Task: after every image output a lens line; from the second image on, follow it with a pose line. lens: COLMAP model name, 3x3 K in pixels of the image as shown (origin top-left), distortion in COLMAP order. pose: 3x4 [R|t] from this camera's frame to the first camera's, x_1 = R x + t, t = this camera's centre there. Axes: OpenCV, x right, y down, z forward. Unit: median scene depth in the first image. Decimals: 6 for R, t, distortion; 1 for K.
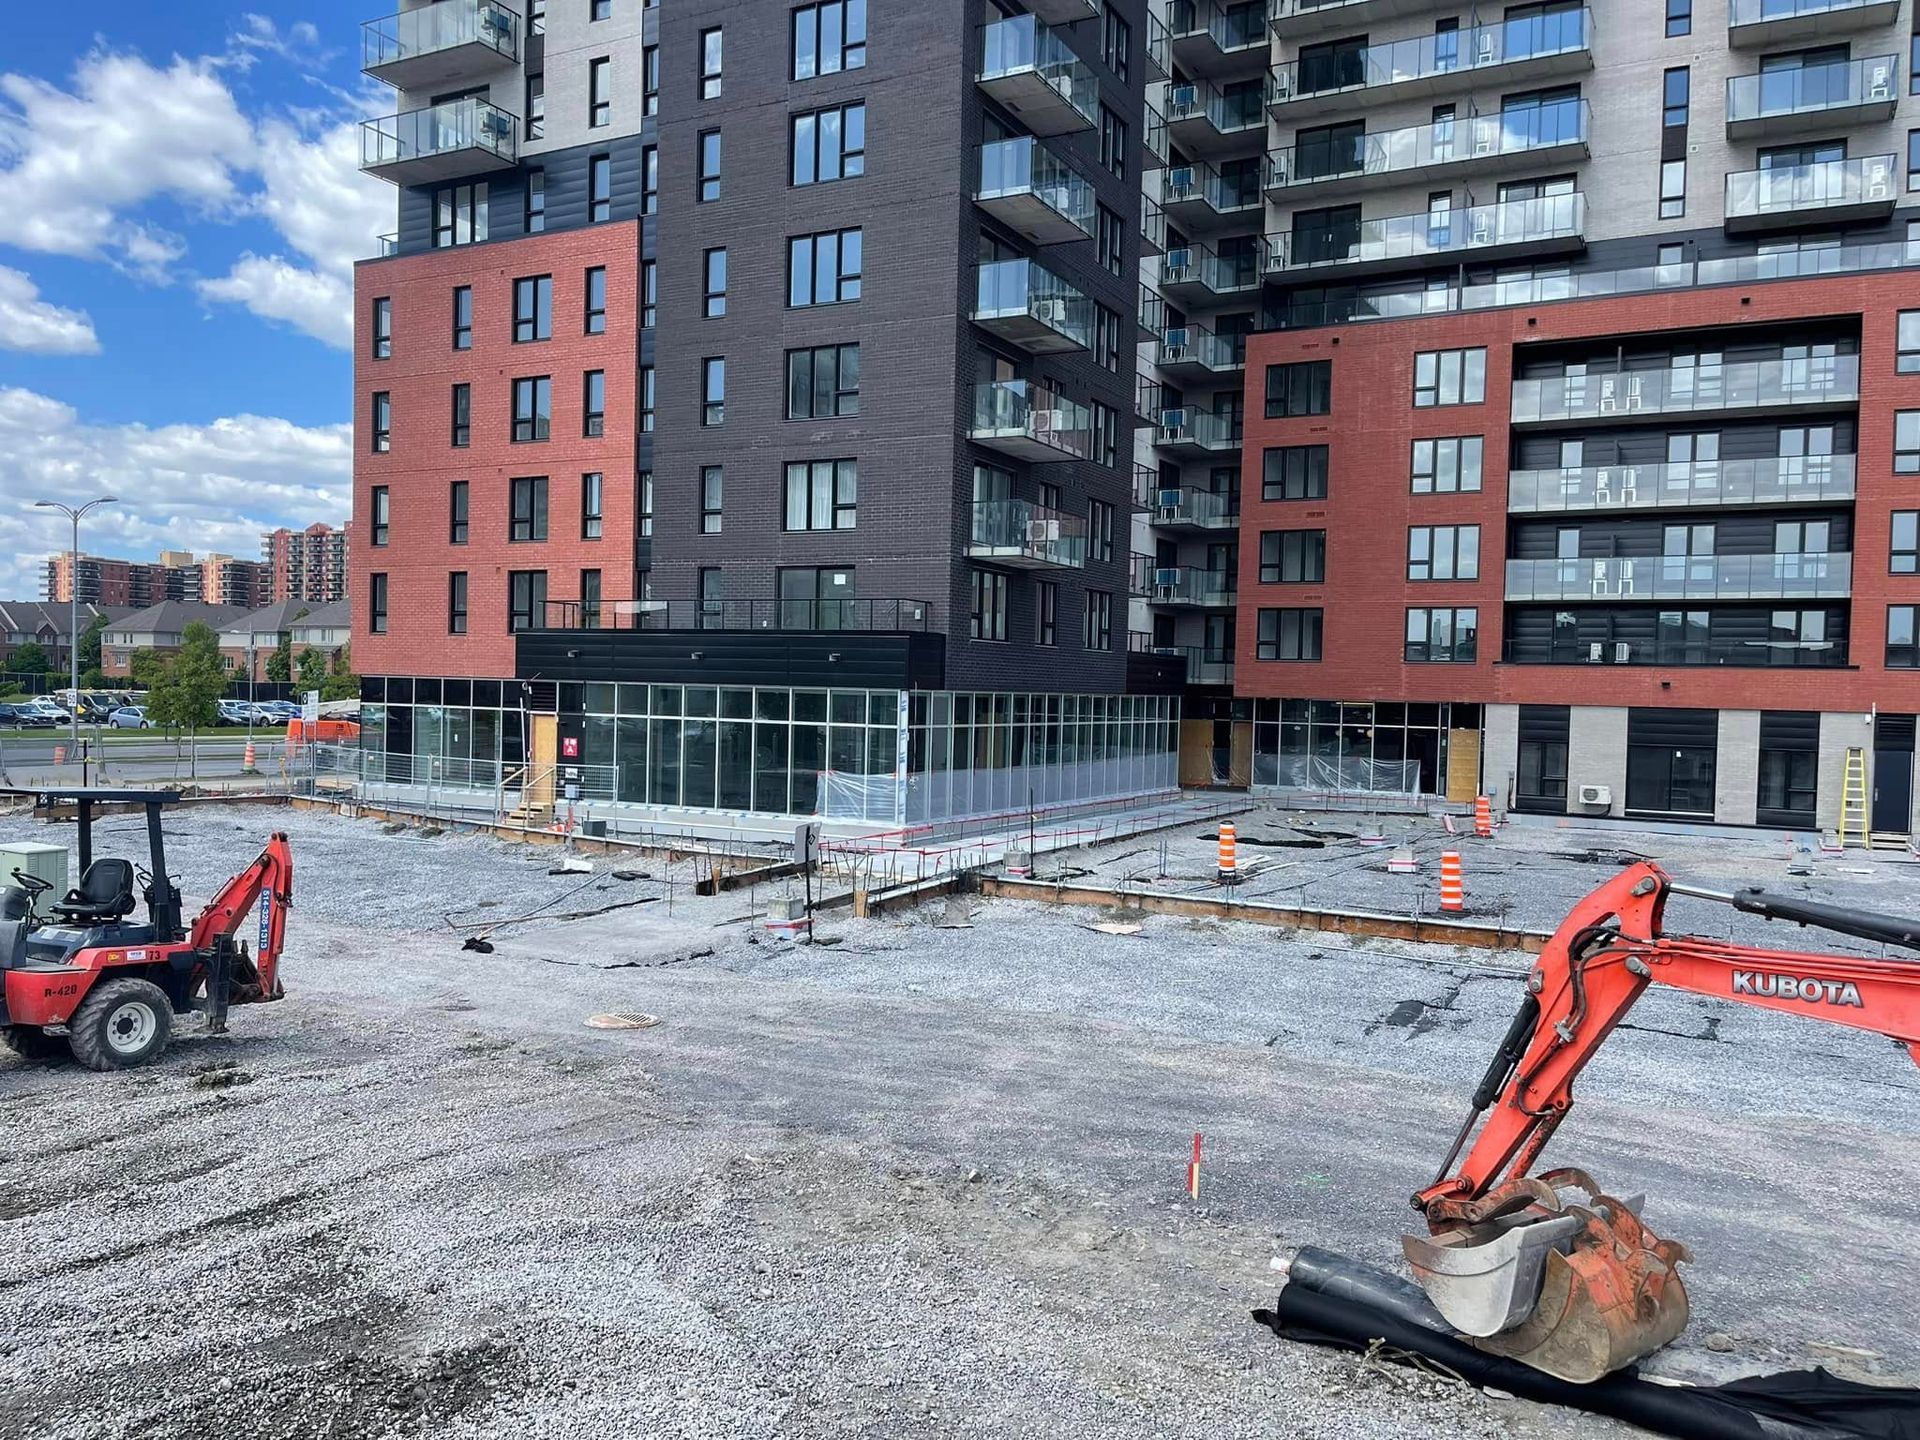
lens RADIAL K [[1458.6, 0, 960.0], [0, 1458.6, 720.0], [0, 0, 1]] dist [0.056743, -0.075120]
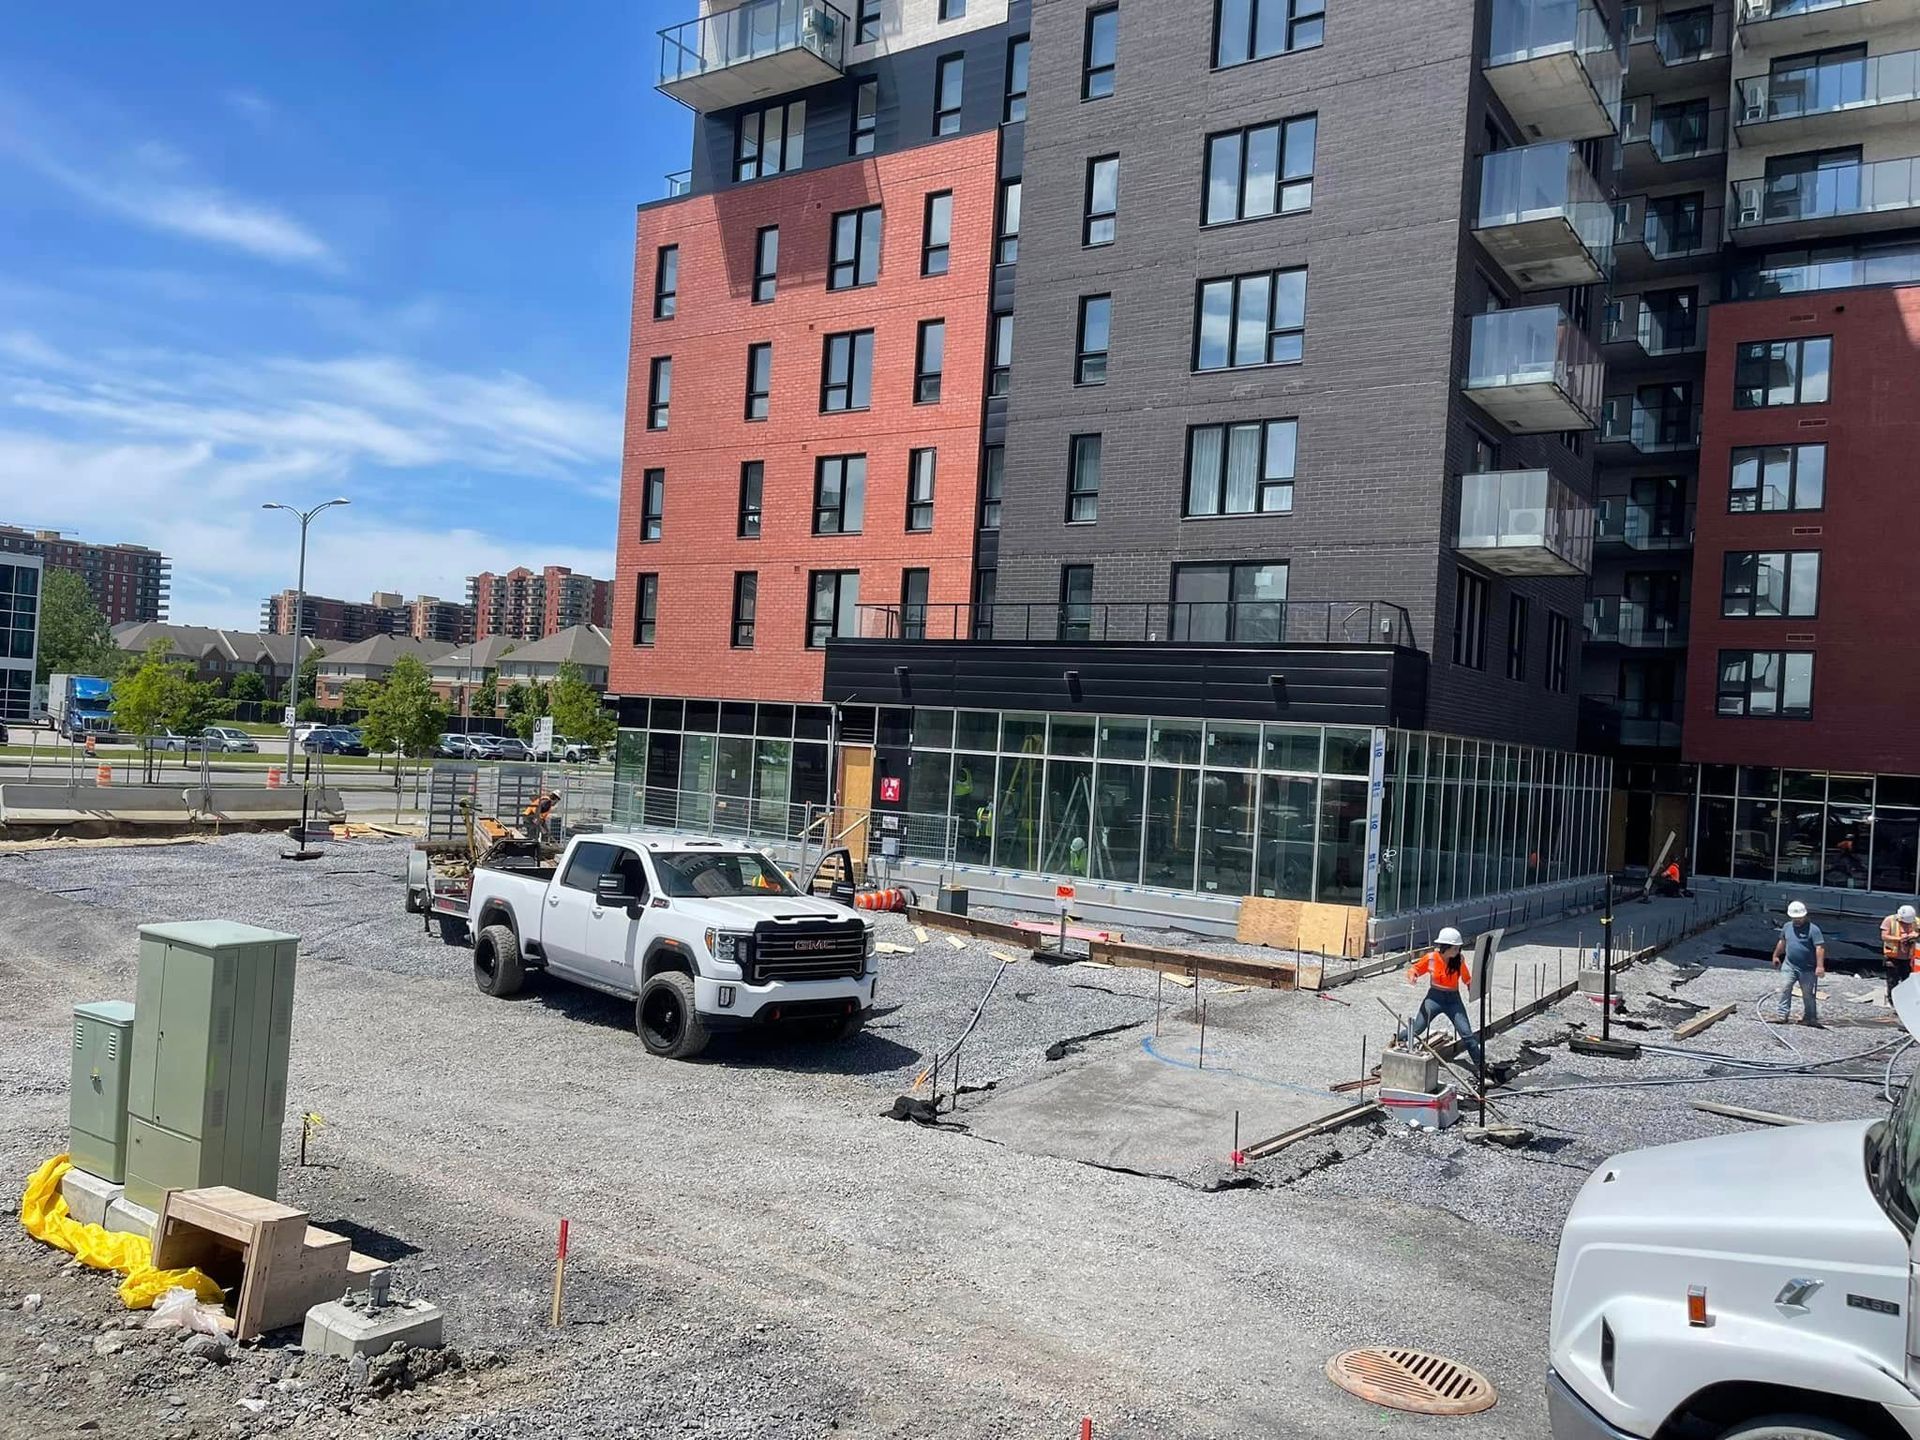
lens RADIAL K [[1458.6, 0, 960.0], [0, 1458.6, 720.0], [0, 0, 1]] dist [0.056743, -0.075120]
pose [[0.993113, 0.034395, -0.111996, -0.135062], [-0.039004, 0.998469, -0.039224, 0.009987], [0.110475, 0.043323, 0.992934, 0.215373]]
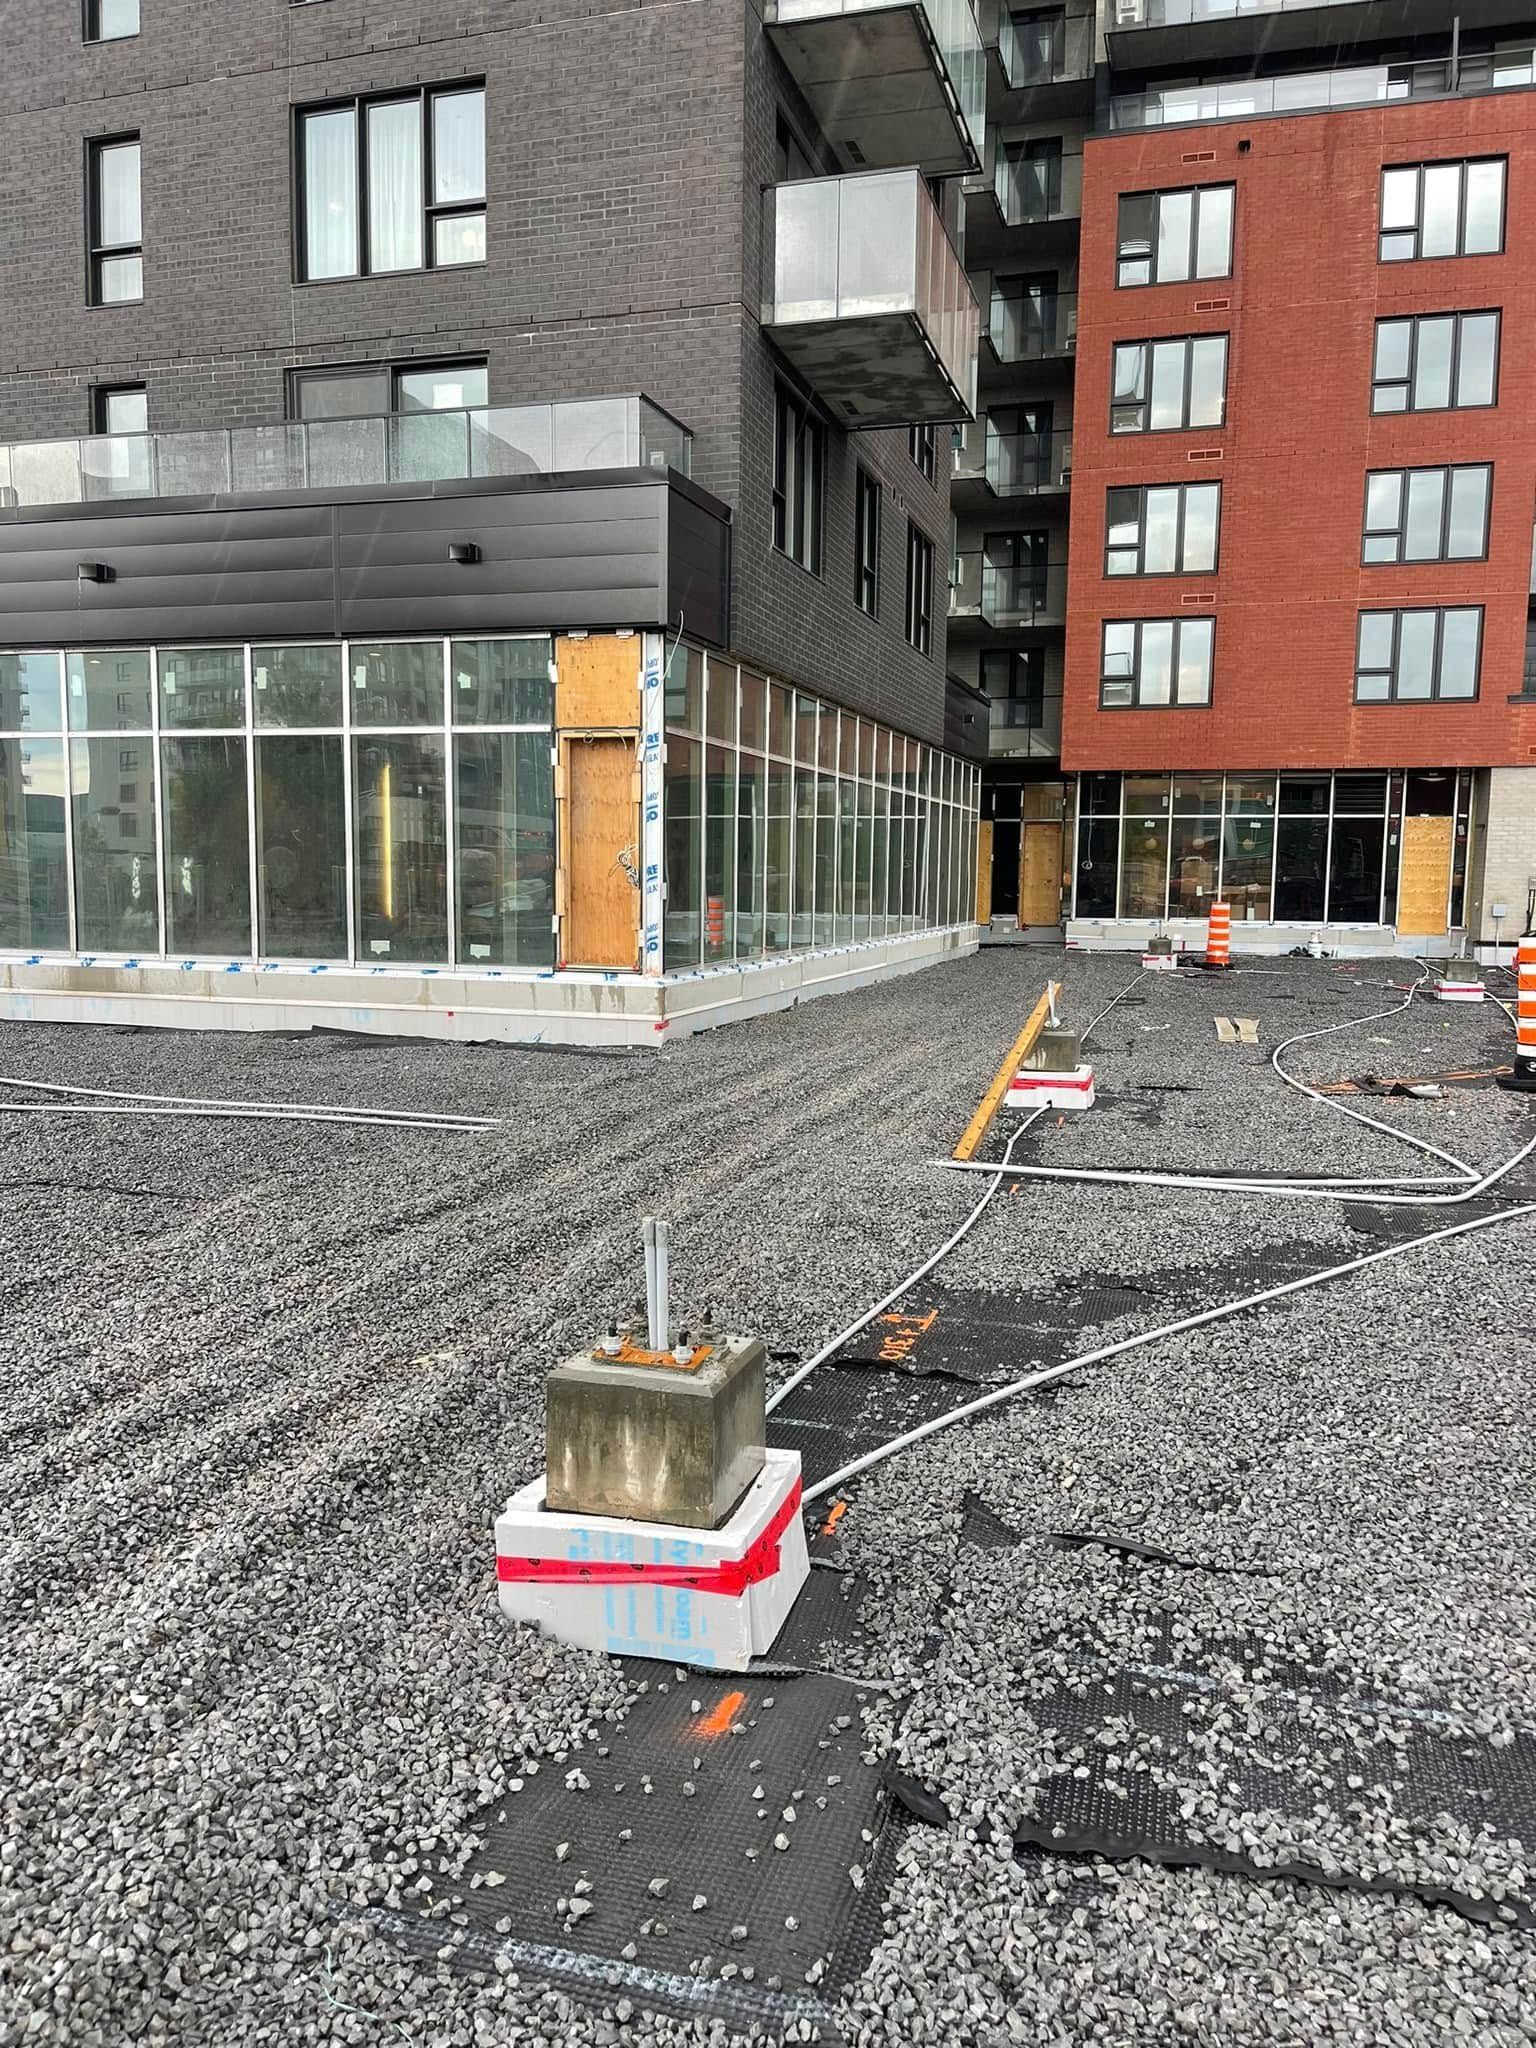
lens RADIAL K [[1573.2, 0, 768.0], [0, 1573.2, 1024.0], [0, 0, 1]] dist [0.047761, -0.052229]
pose [[0.979340, -0.033278, 0.199463, -0.079789], [0.017757, 0.996708, 0.079105, 0.042793], [-0.201439, -0.073929, 0.976707, 0.472110]]
